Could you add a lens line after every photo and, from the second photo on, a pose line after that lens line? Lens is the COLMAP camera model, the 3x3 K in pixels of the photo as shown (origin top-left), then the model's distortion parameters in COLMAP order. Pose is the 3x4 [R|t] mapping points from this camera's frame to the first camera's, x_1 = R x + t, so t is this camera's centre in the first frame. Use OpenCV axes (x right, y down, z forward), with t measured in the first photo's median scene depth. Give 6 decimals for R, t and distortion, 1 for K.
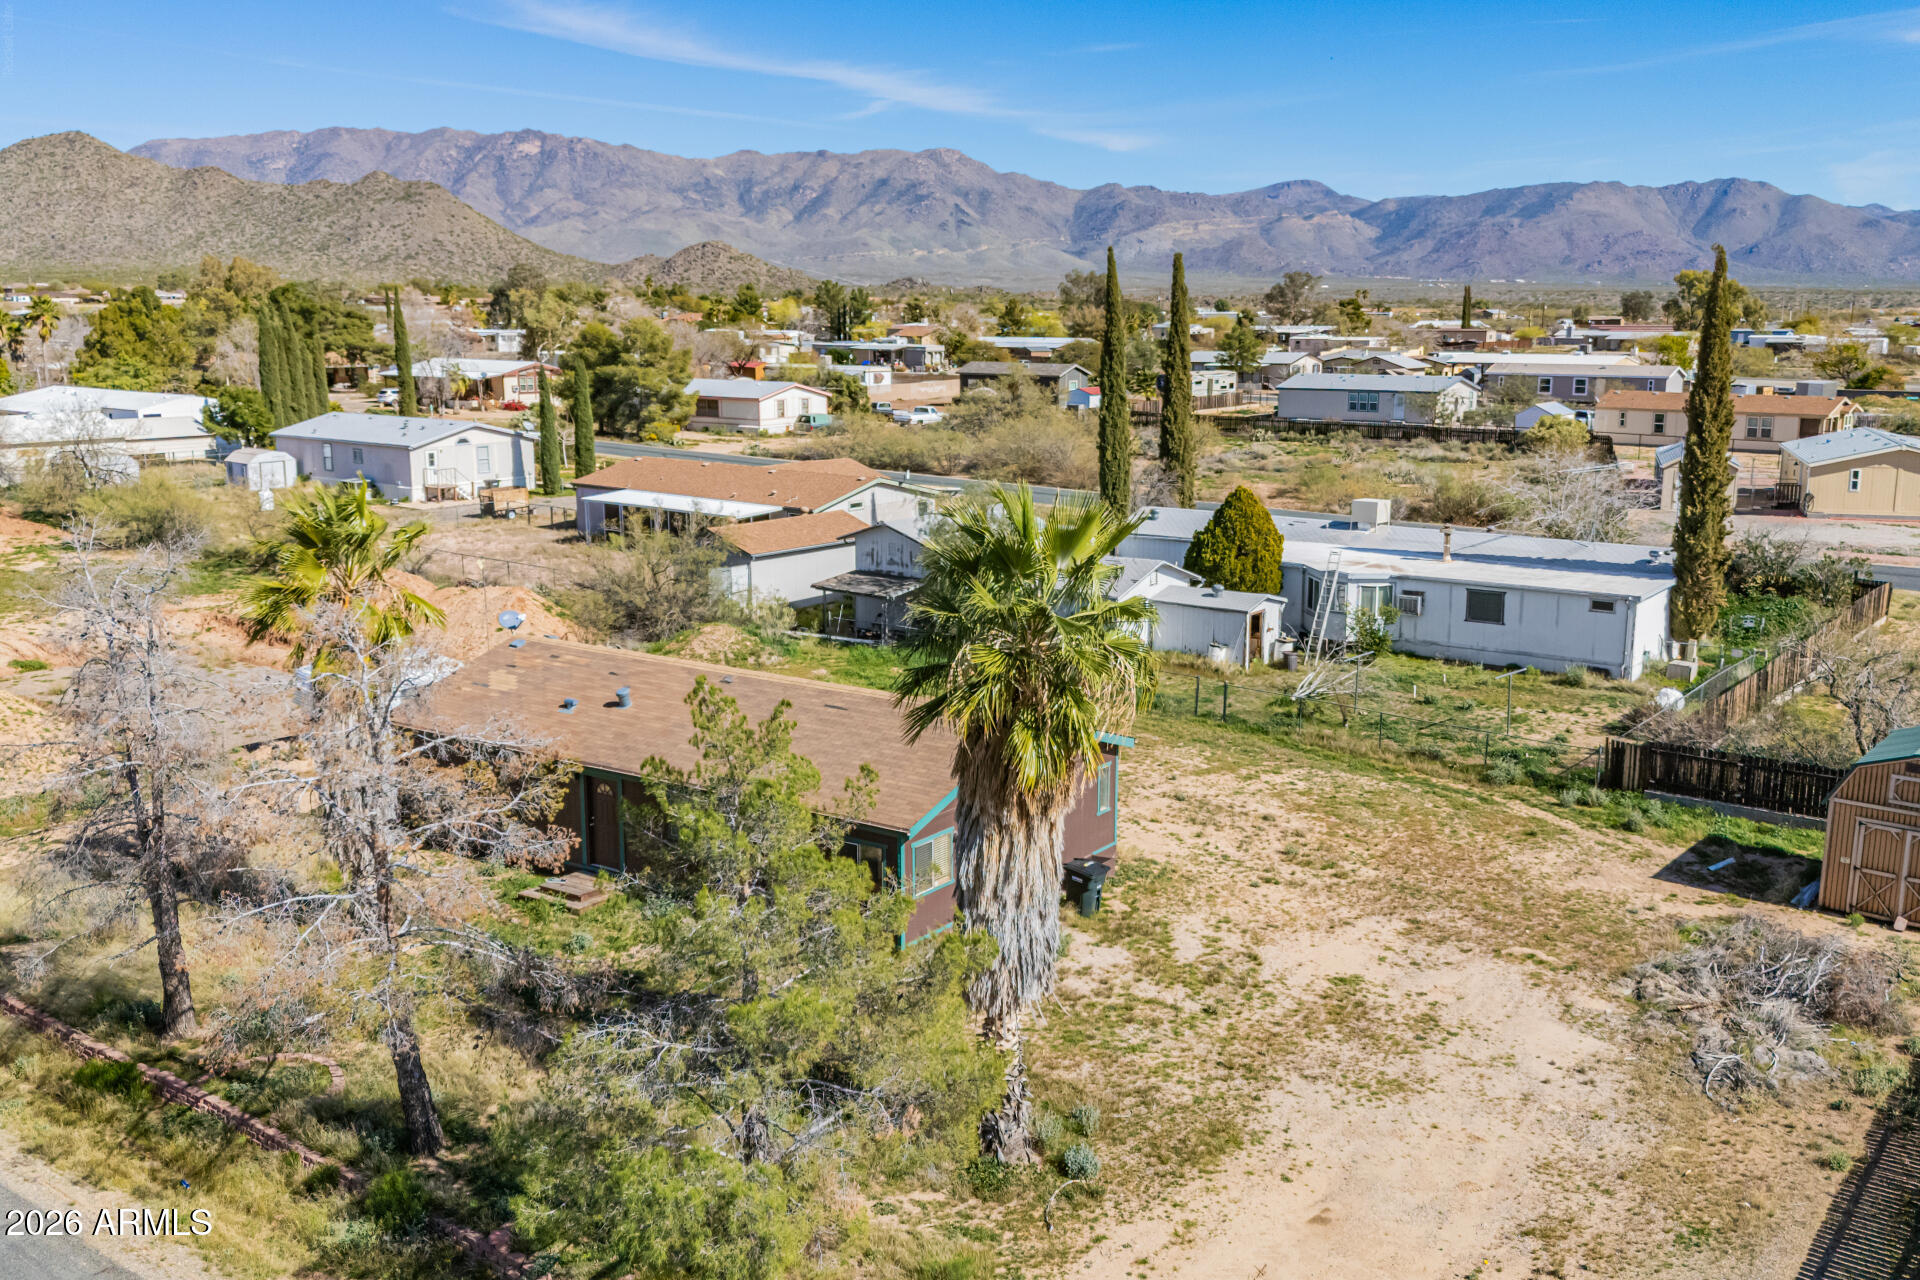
lens RADIAL K [[1723.7, 0, 969.7], [0, 1723.7, 641.1], [0, 0, 1]] dist [0.090845, -0.114591]
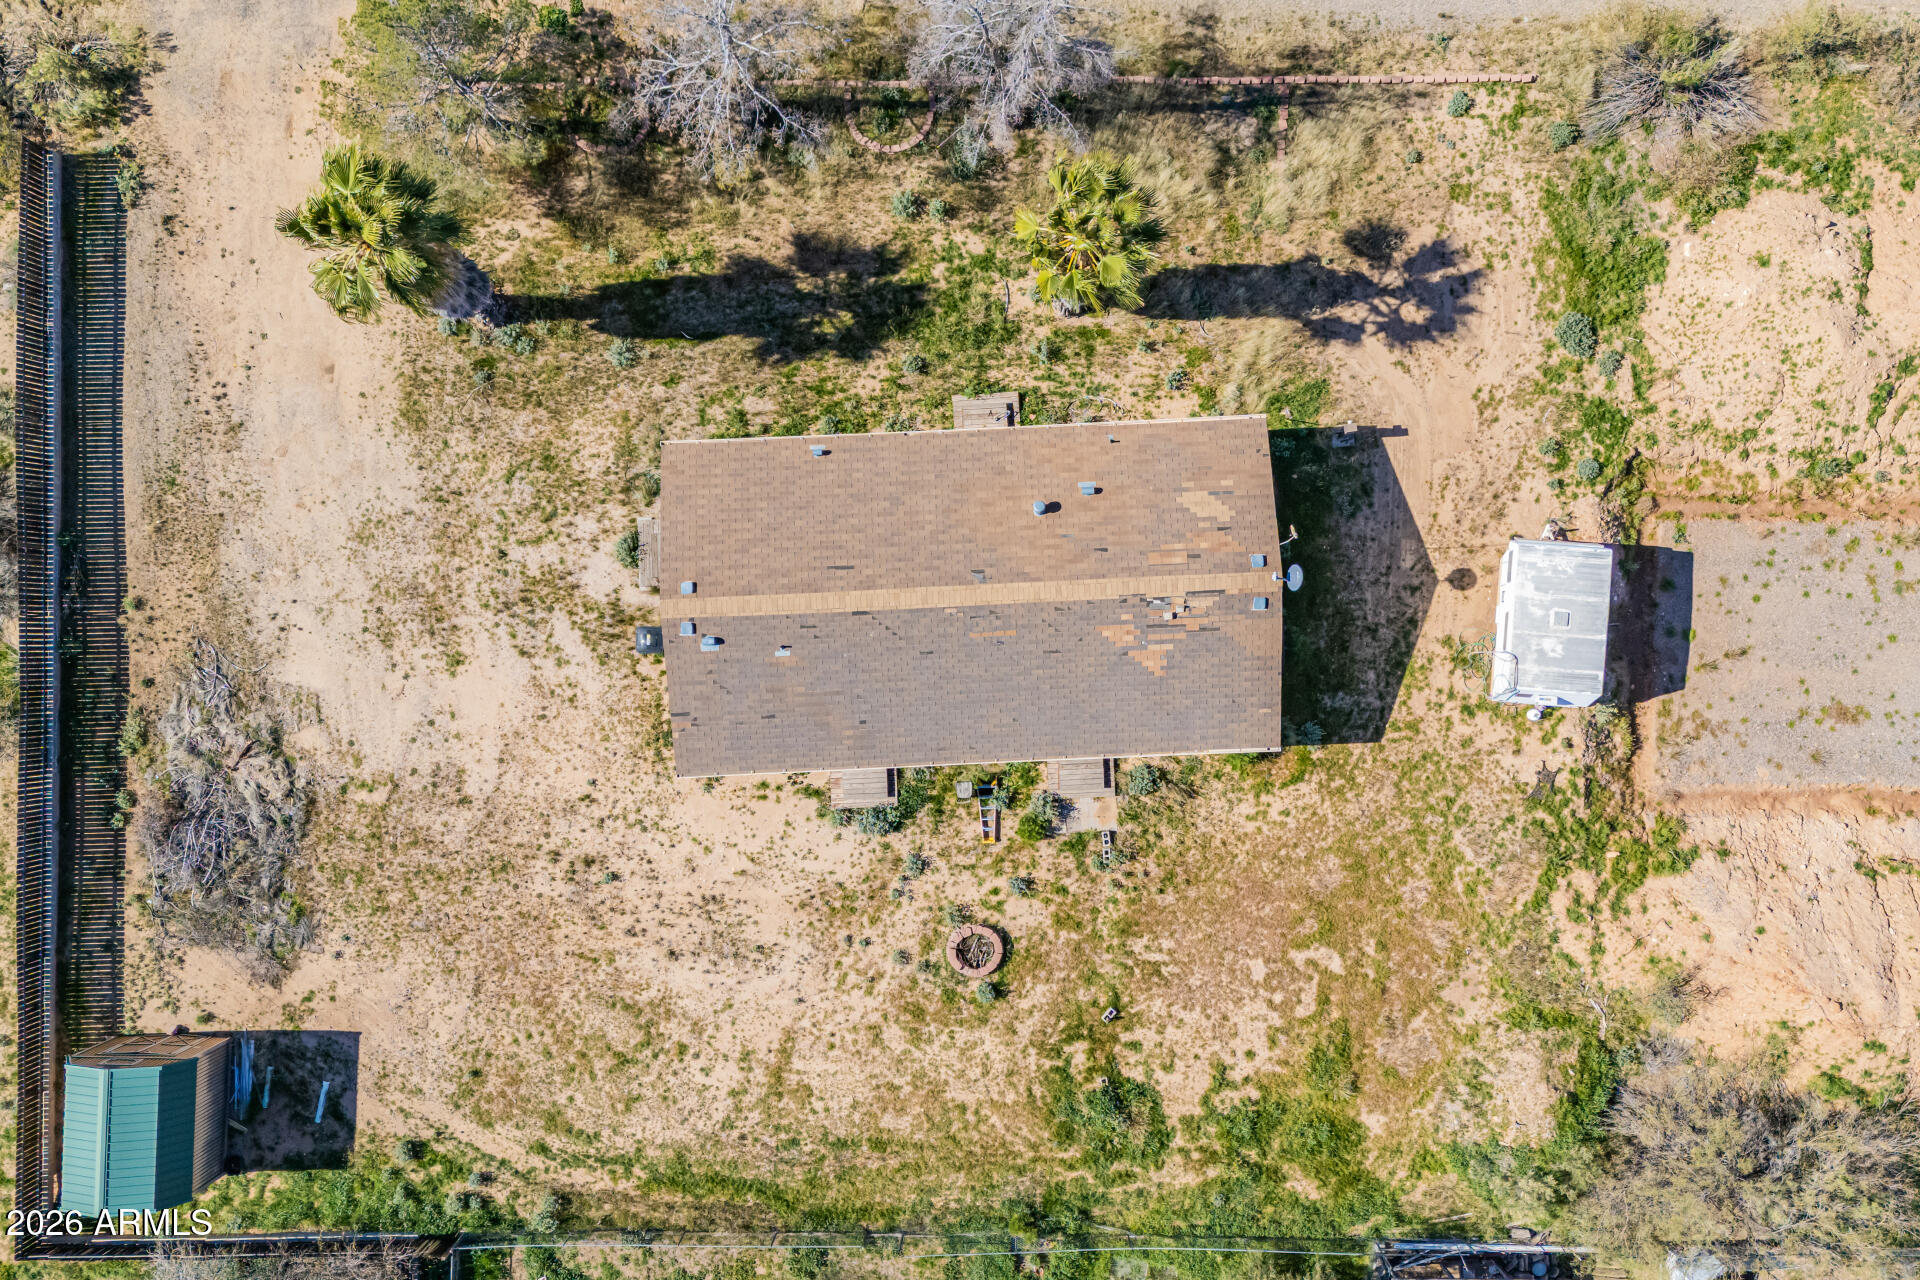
lens RADIAL K [[1697.1, 0, 964.3], [0, 1697.1, 639.7], [0, 0, 1]] dist [0.111497, -0.162122]
pose [[-0.791335, 0.611383, -0.000013, -0.100805], [-0.116010, -0.150135, 0.981836, -0.979136], [0.600276, 0.776962, 0.189734, 0.763442]]
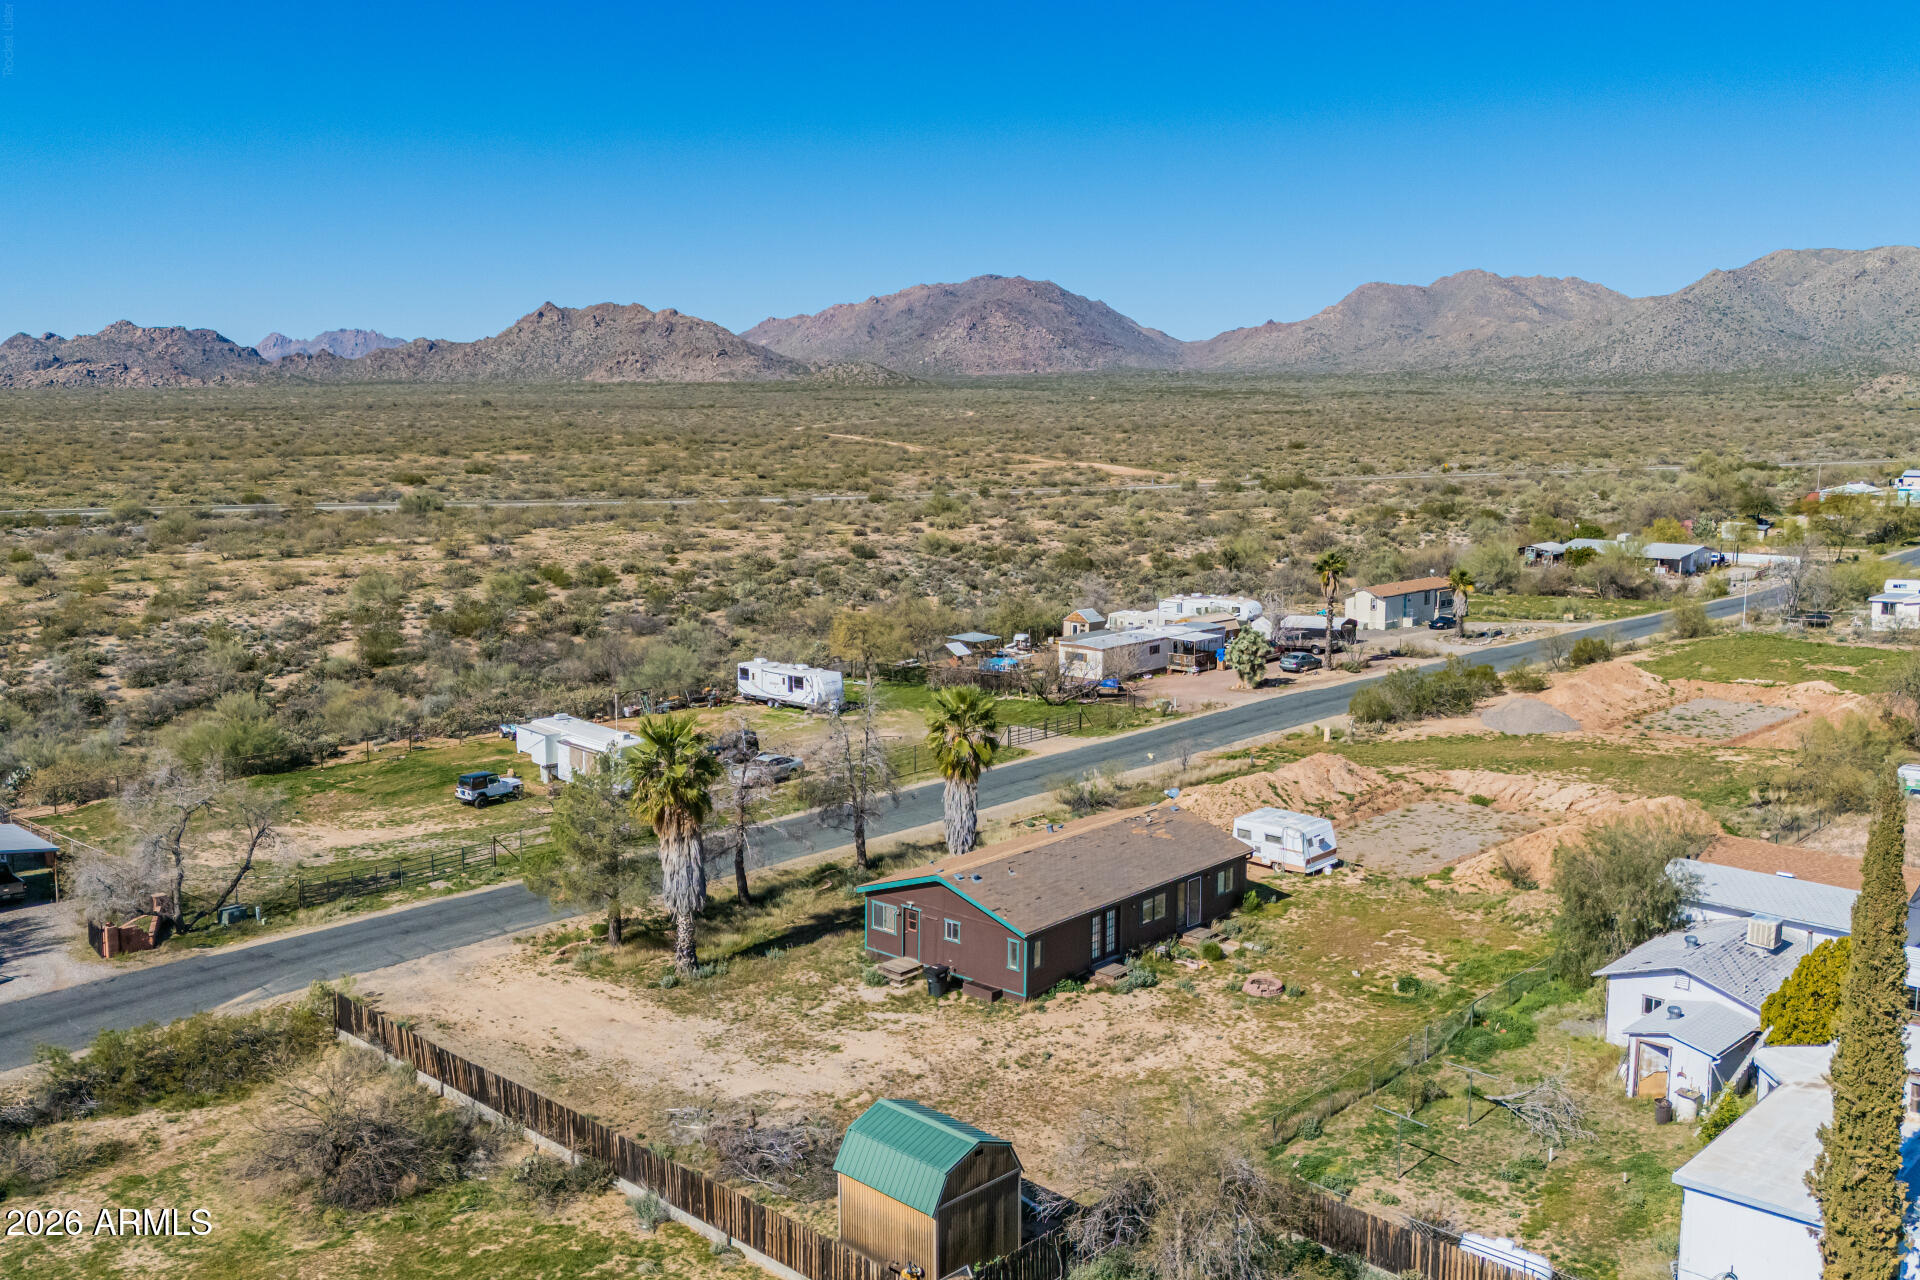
lens RADIAL K [[1697.1, 0, 964.3], [0, 1697.1, 639.7], [0, 0, 1]] dist [0.111497, -0.162122]
pose [[-0.098998, 0.141179, -0.985022, 1.482771], [-0.199730, 0.966921, 0.158658, -0.408925], [0.974837, 0.212445, -0.067526, 0.913481]]
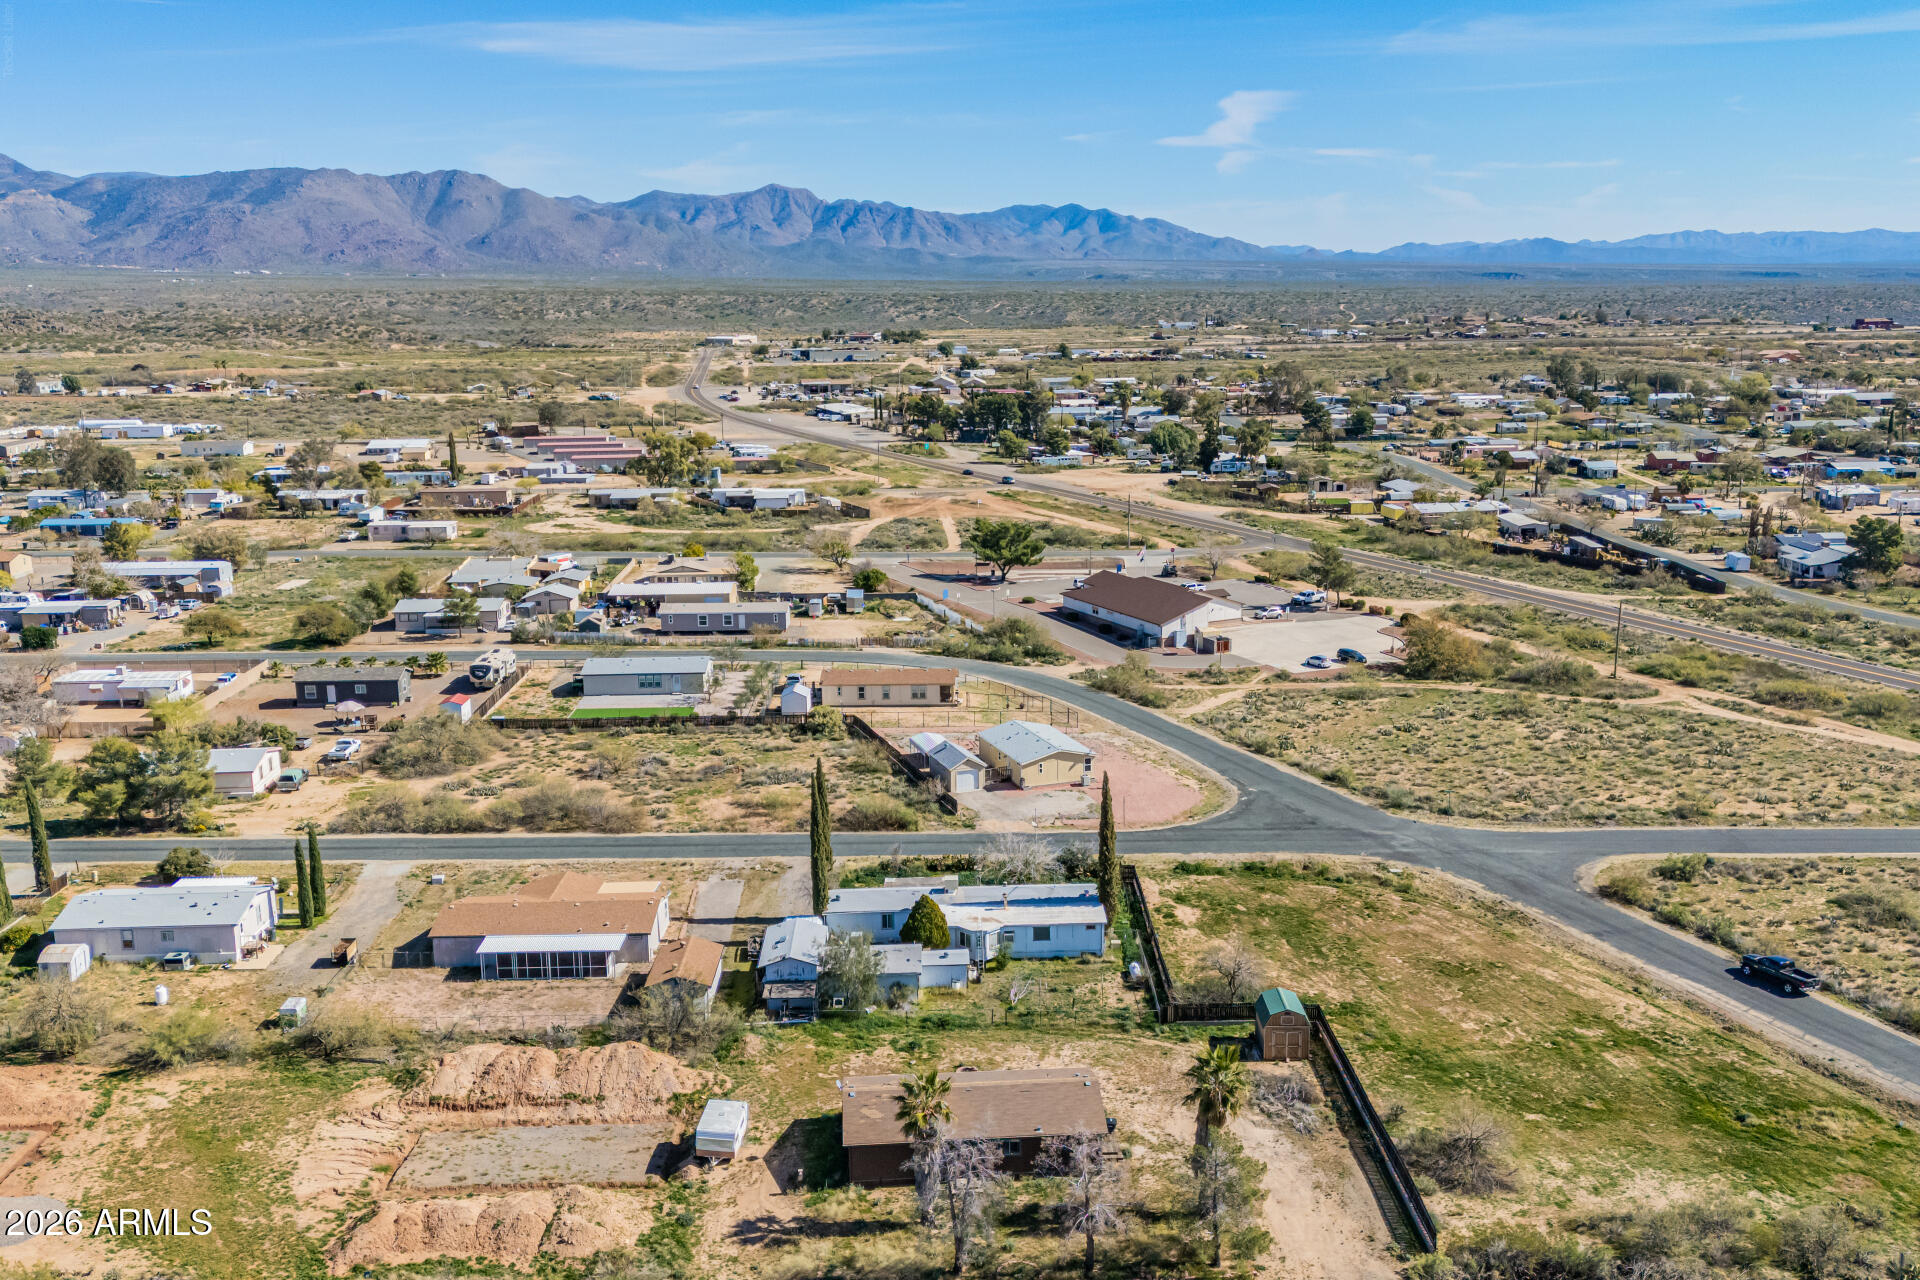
lens RADIAL K [[1746.7, 0, 980.8], [0, 1746.7, 621.9], [0, 0, 1]] dist [0.121786, -0.191968]
pose [[0.774488, -0.133825, 0.618271, -1.596377], [0.134956, 0.989820, 0.045192, -0.758417], [-0.618025, 0.048439, 0.784665, -1.103703]]
